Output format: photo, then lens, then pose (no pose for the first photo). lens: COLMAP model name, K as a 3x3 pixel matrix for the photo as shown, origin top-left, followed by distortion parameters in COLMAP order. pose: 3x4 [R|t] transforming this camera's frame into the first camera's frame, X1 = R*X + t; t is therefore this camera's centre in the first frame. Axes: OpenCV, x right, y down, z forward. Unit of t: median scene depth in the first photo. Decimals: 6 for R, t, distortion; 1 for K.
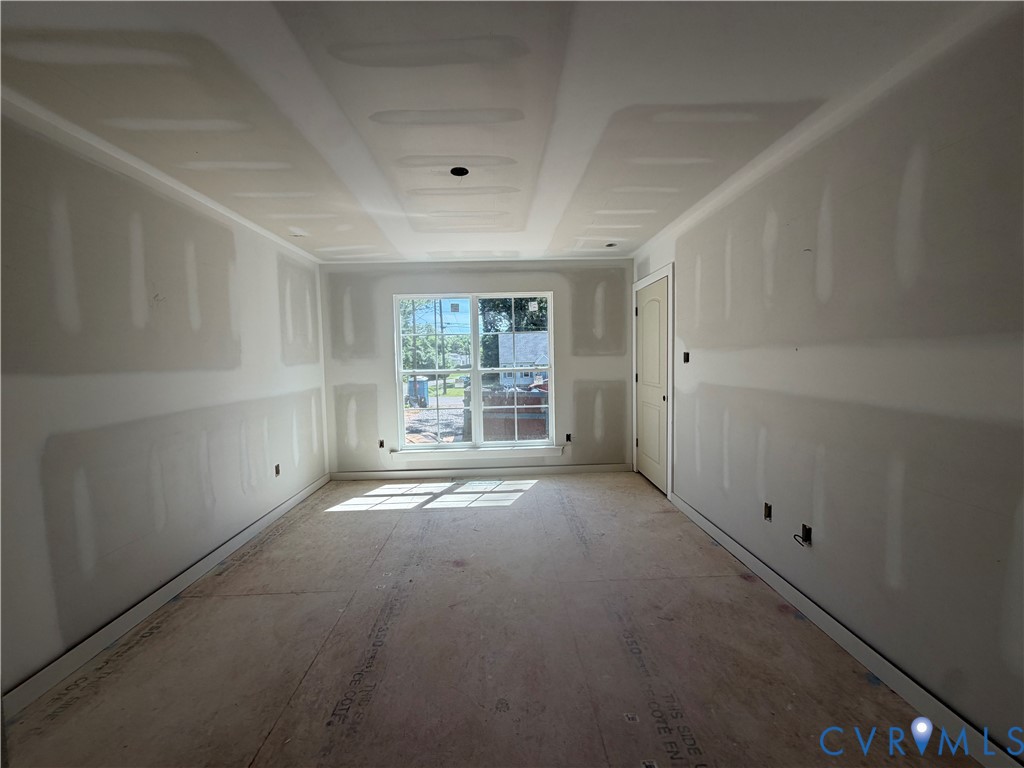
lens RADIAL K [[403.8, 0, 509.0], [0, 403.8, 385.6], [0, 0, 1]] dist [-0.000135, -0.000076]
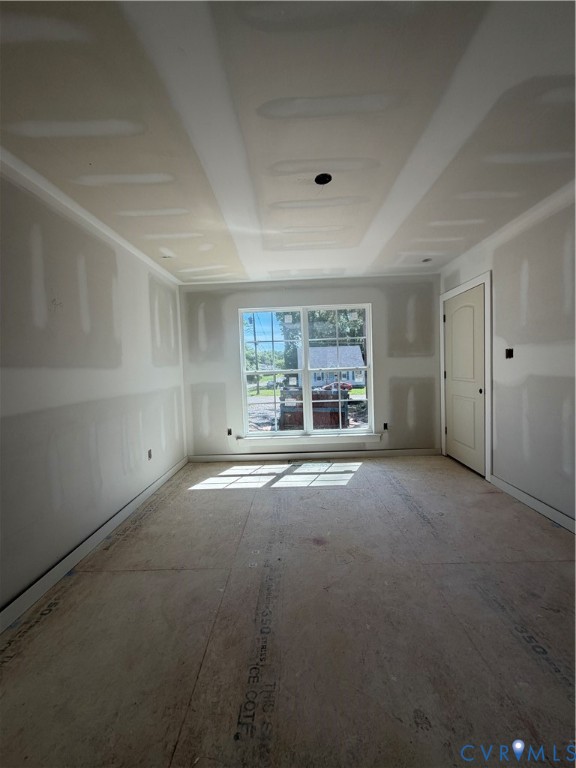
lens RADIAL K [[303.2, 0, 288.0], [0, 303.2, 384.0], [0, 0, 1]] dist [0.000275, 0.000188]
pose [[0.998632, -0.011121, -0.051096, -0.126463], [0.010465, 0.999860, -0.013083, 0.018720], [0.051234, 0.012530, 0.998608, 0.134860]]
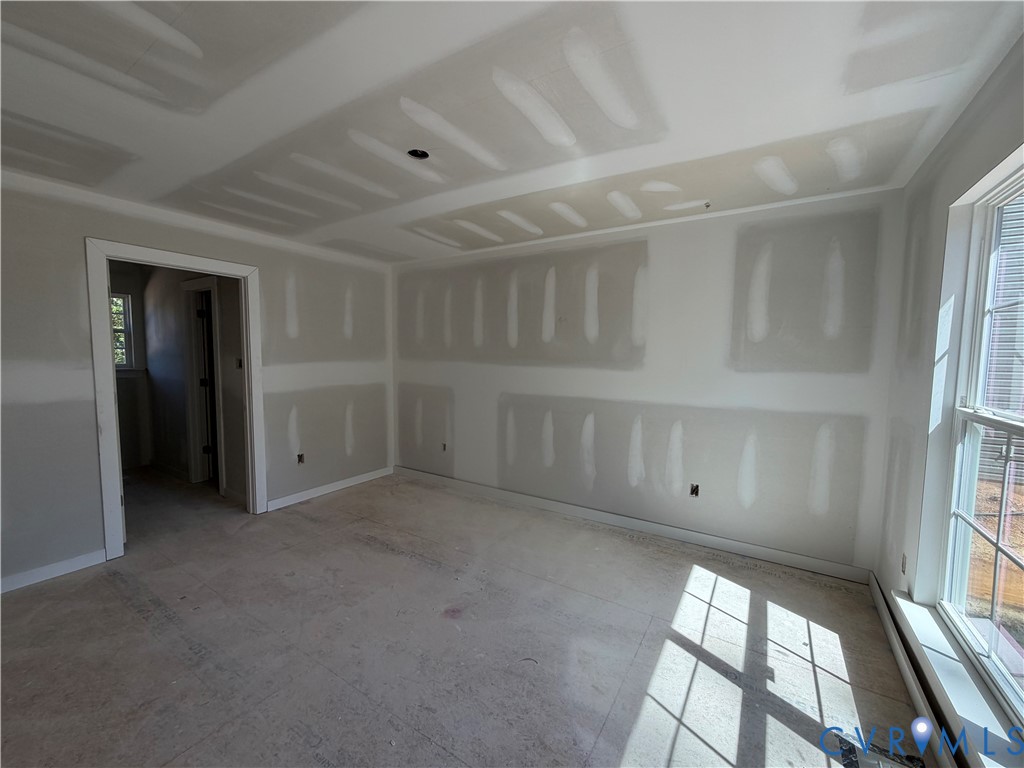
lens RADIAL K [[410.0, 0, 511.3], [0, 410.0, 386.5], [0, 0, 1]] dist [0.000325, 0.000082]
pose [[-0.555432, 0.079839, -0.827721, 0.374615], [-0.057204, 0.989354, 0.133815, -0.112728], [0.829592, 0.121674, -0.544951, 1.189325]]
